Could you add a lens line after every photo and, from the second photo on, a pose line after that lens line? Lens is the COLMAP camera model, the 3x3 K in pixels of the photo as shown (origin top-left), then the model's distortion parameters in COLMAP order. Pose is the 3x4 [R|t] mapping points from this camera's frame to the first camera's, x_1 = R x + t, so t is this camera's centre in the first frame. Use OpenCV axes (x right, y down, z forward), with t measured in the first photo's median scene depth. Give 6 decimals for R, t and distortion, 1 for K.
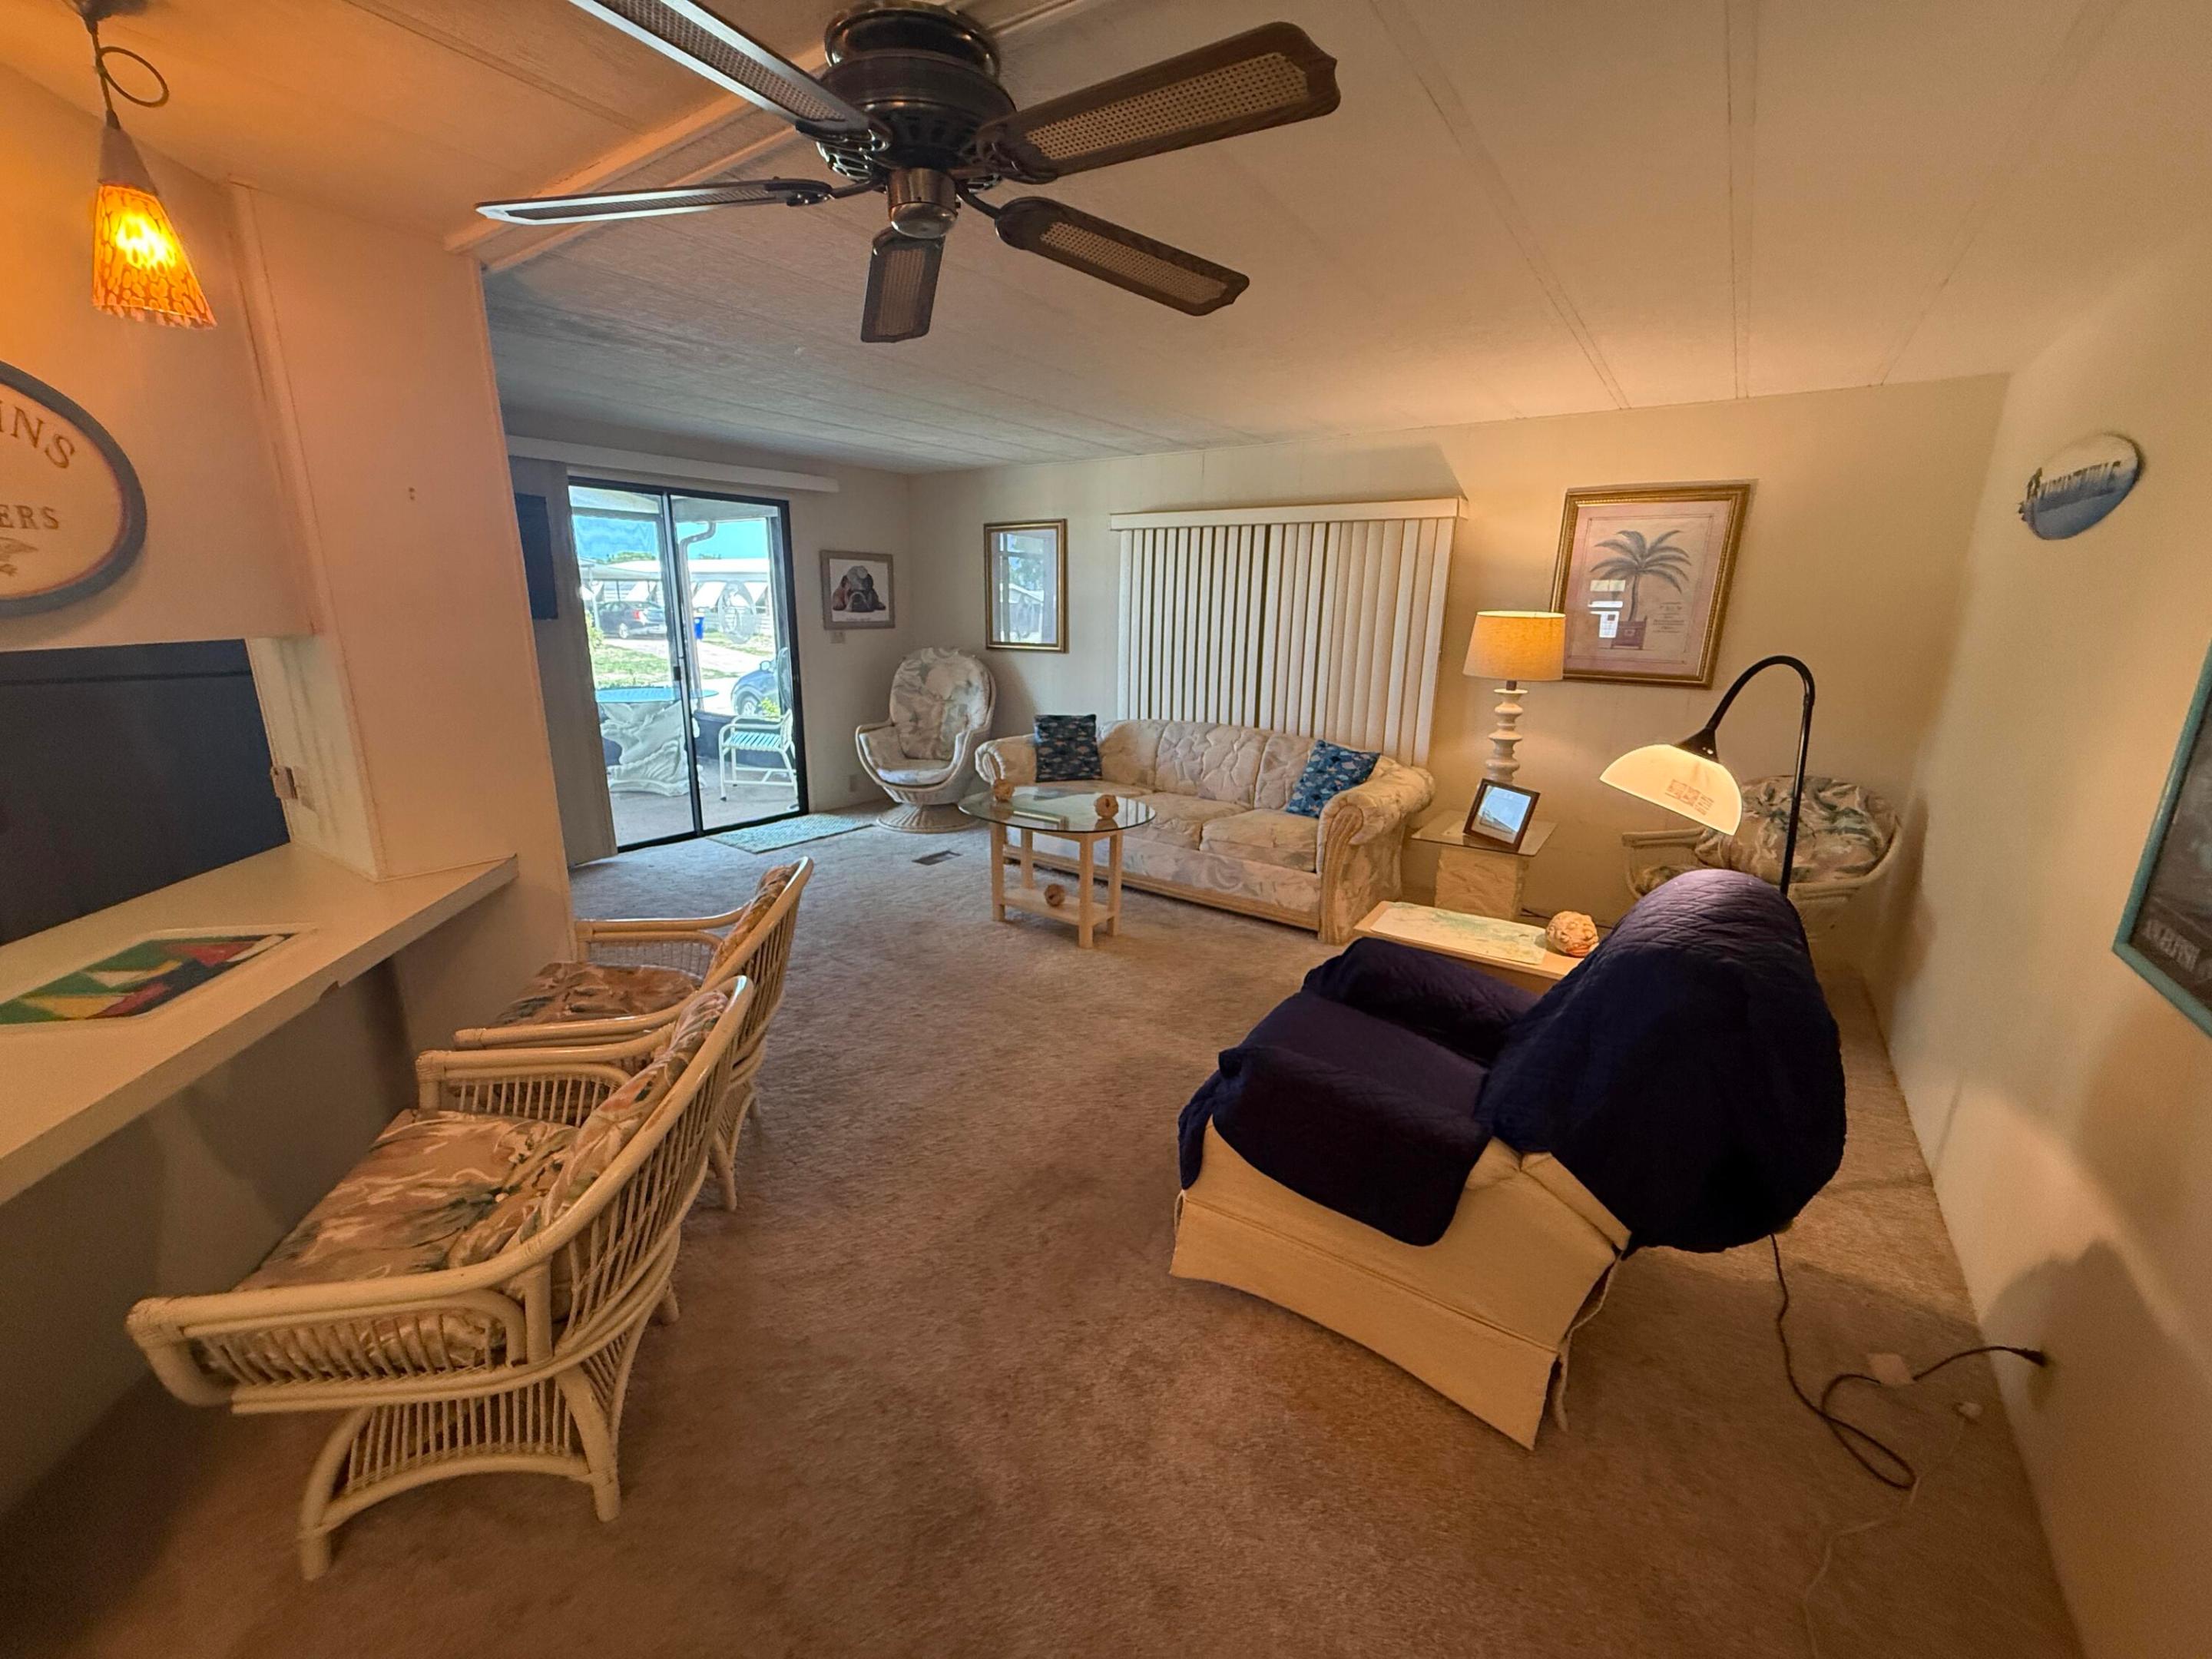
lens RADIAL K [[882.1, 0, 1103.9], [0, 882.1, 831.9], [0, 0, 1]] dist [-0.000287, 0.000302]
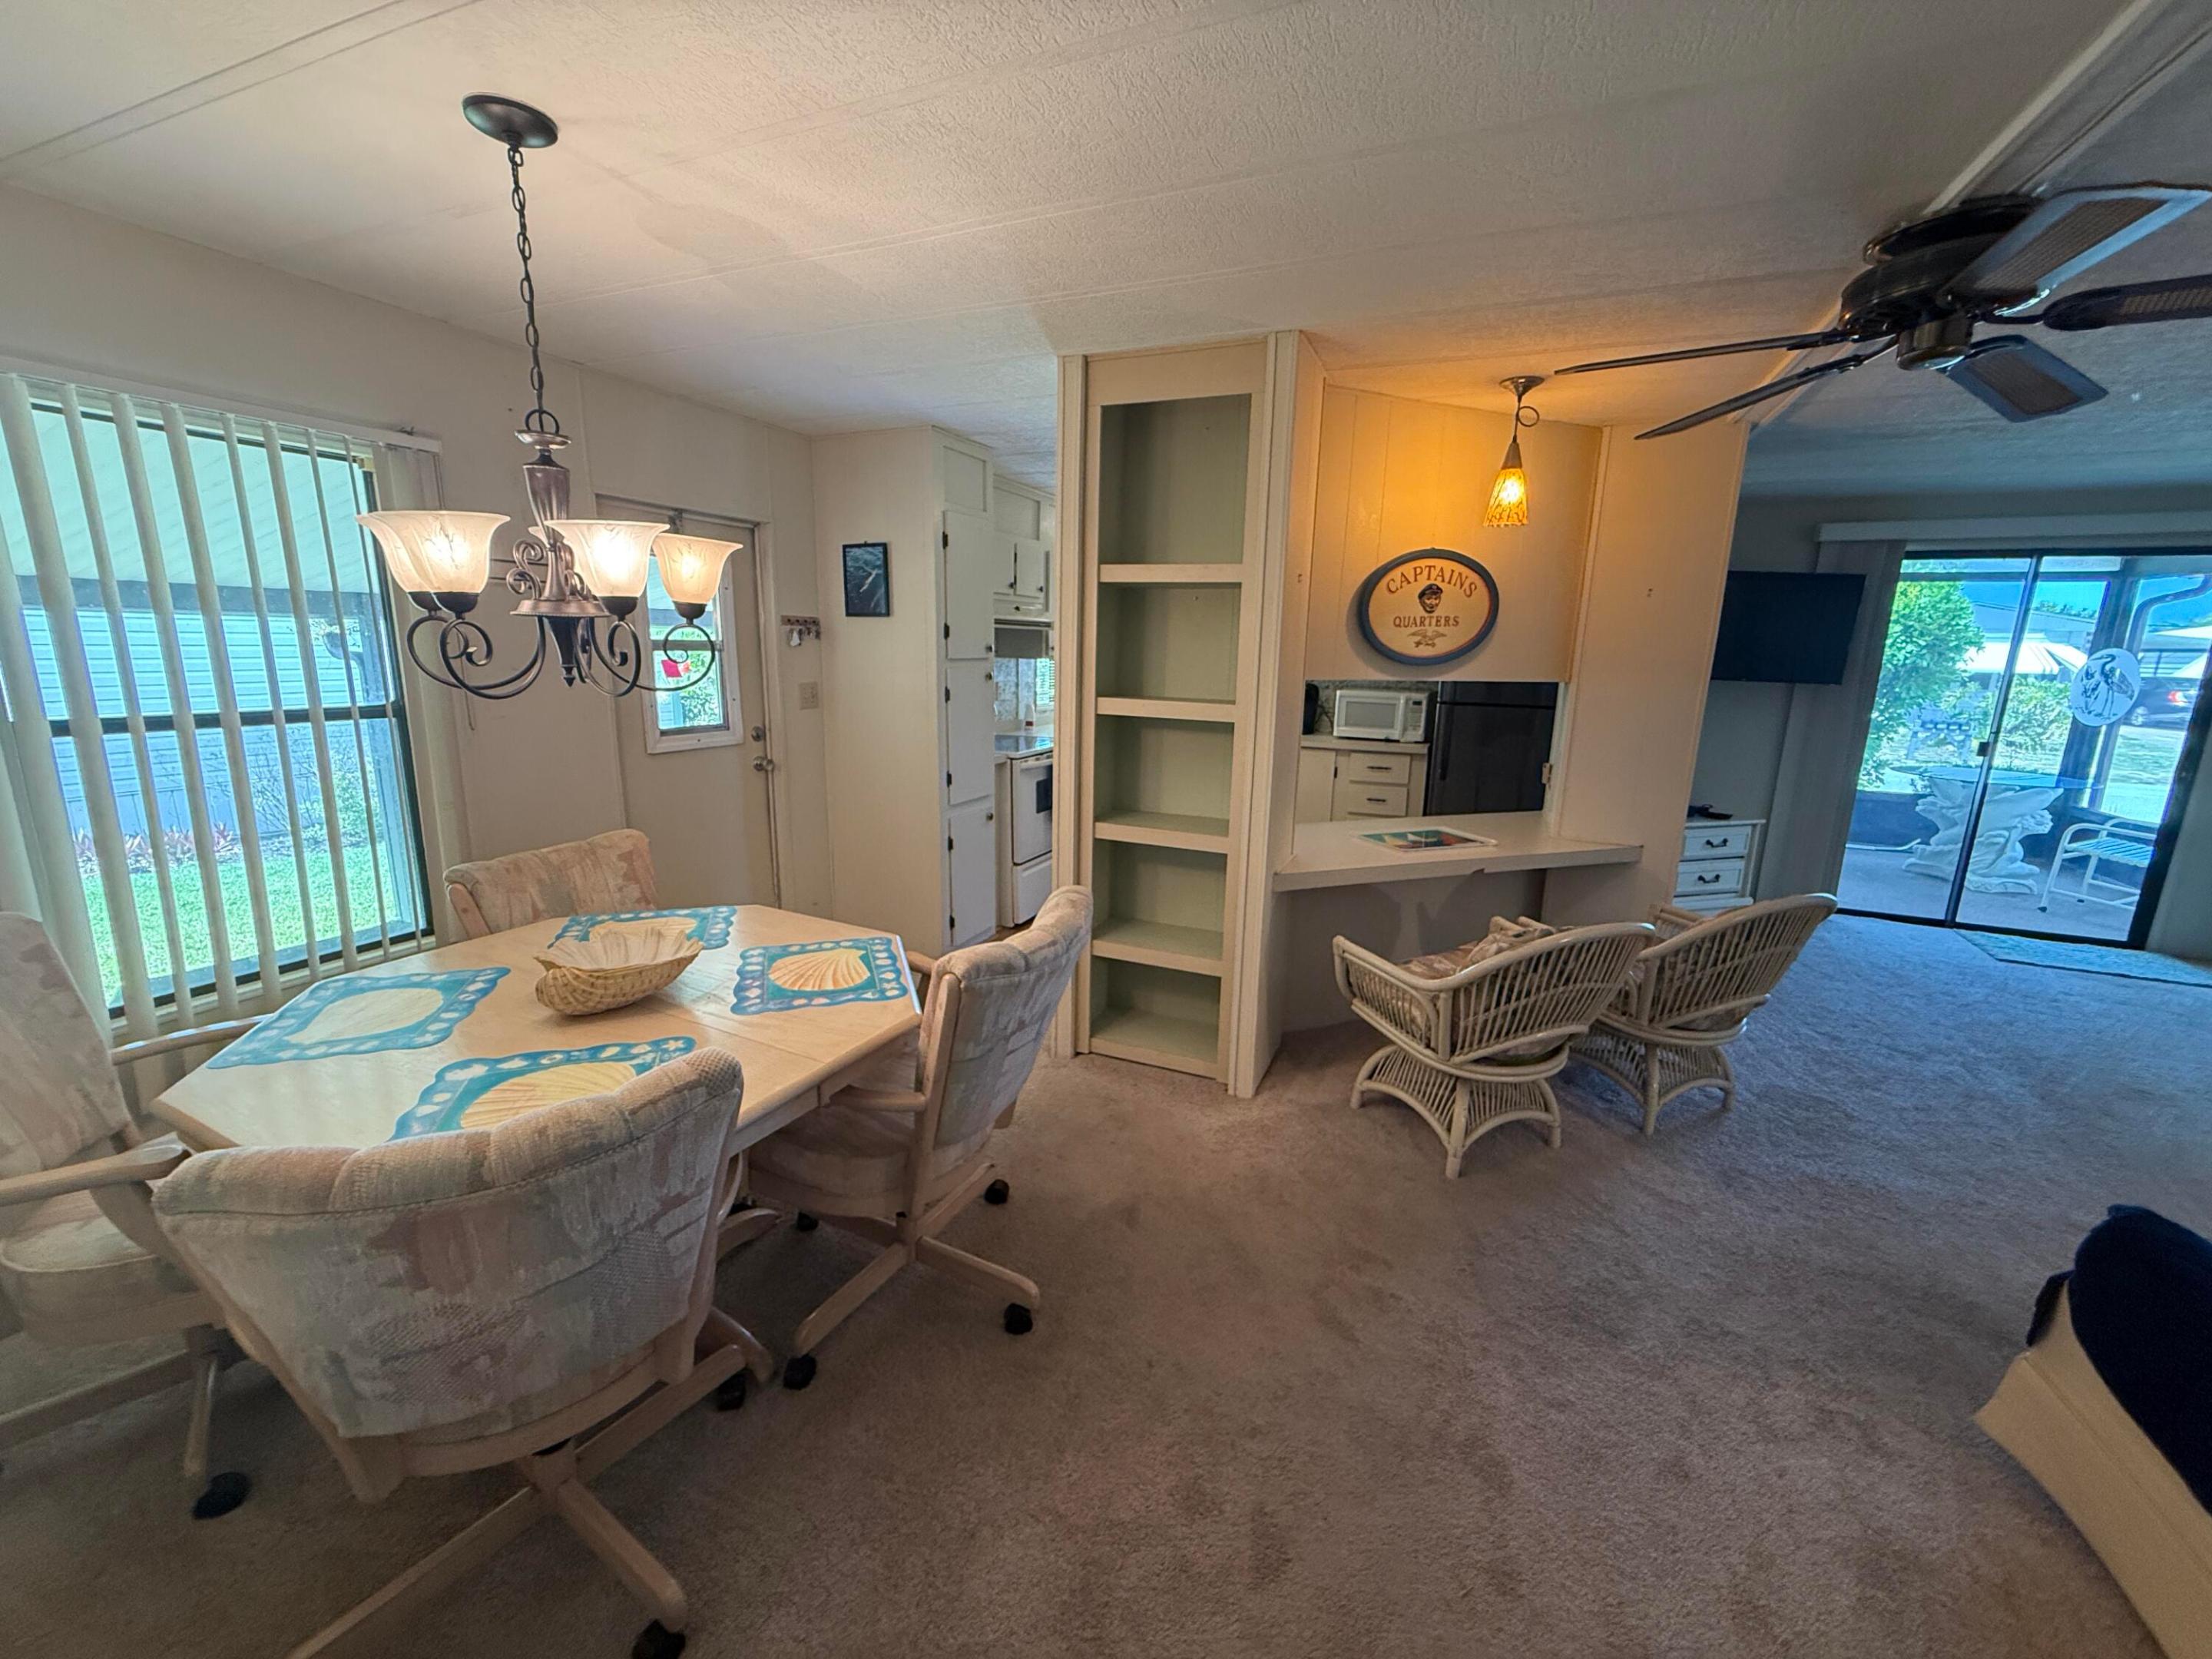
lens RADIAL K [[882.1, 0, 1103.9], [0, 882.1, 831.9], [0, 0, 1]] dist [-0.000287, 0.000302]
pose [[0.195867, 0.195173, -0.961012, 0.287743], [-0.267444, 0.953476, 0.139134, 0.023101], [0.943456, 0.229765, 0.238952, -0.073347]]
